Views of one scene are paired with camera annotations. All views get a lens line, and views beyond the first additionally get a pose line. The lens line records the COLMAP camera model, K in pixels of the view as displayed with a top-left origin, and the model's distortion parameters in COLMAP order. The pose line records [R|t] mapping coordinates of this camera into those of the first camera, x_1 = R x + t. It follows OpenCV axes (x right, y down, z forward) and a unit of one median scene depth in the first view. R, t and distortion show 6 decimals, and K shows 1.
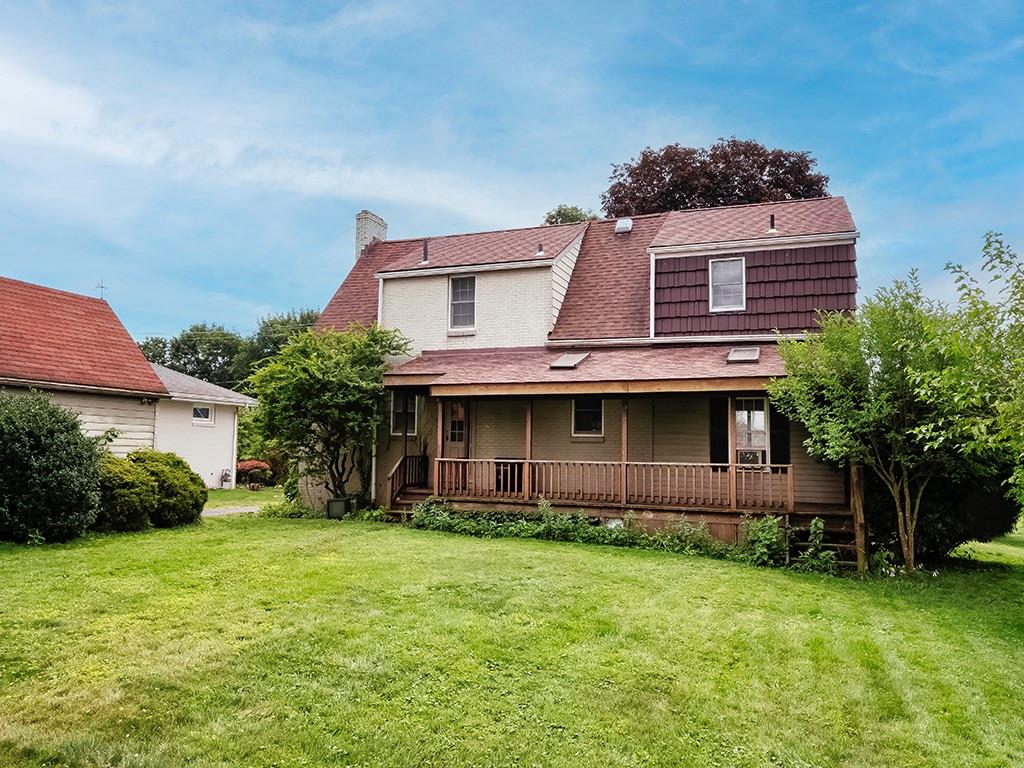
lens RADIAL K [[747.2, 0, 512.6], [0, 747.2, 386.4], [0, 0, 1]] dist [0.023786, 0.003436]
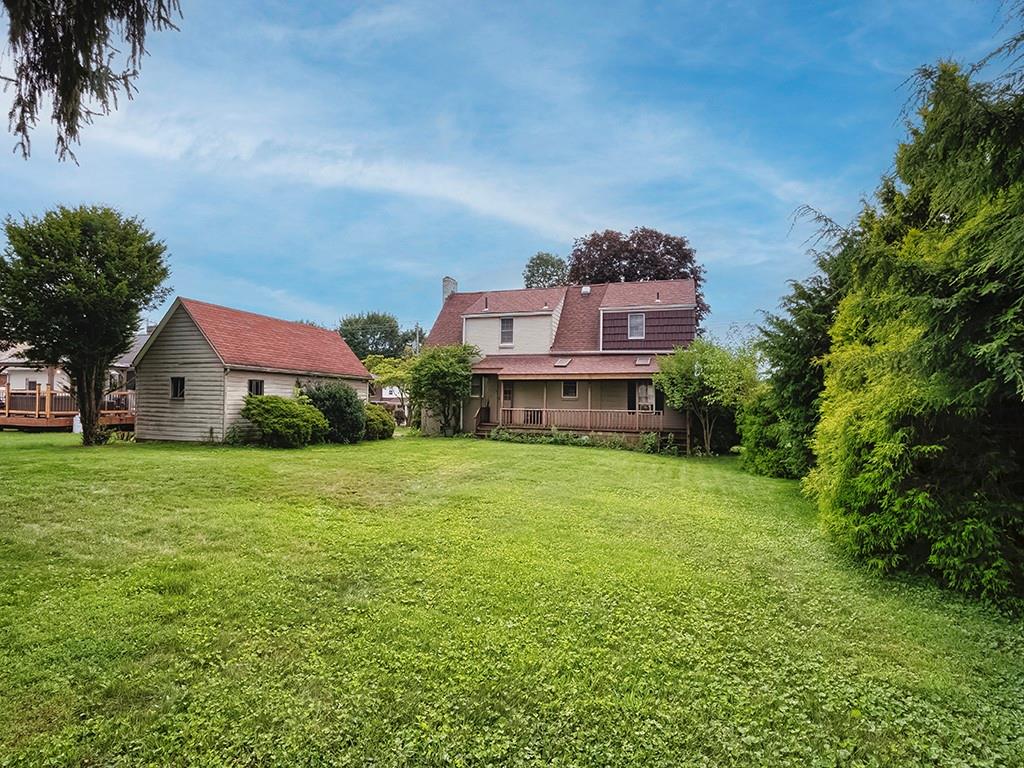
lens RADIAL K [[534.8, 0, 511.6], [0, 534.8, 379.5], [0, 0, 1]] dist [0.002371, 0.000020]
pose [[0.999193, 0.001053, 0.040147, -0.127161], [-0.002761, 0.999092, 0.042512, -0.049455], [-0.040066, -0.042588, 0.998289, -0.502686]]
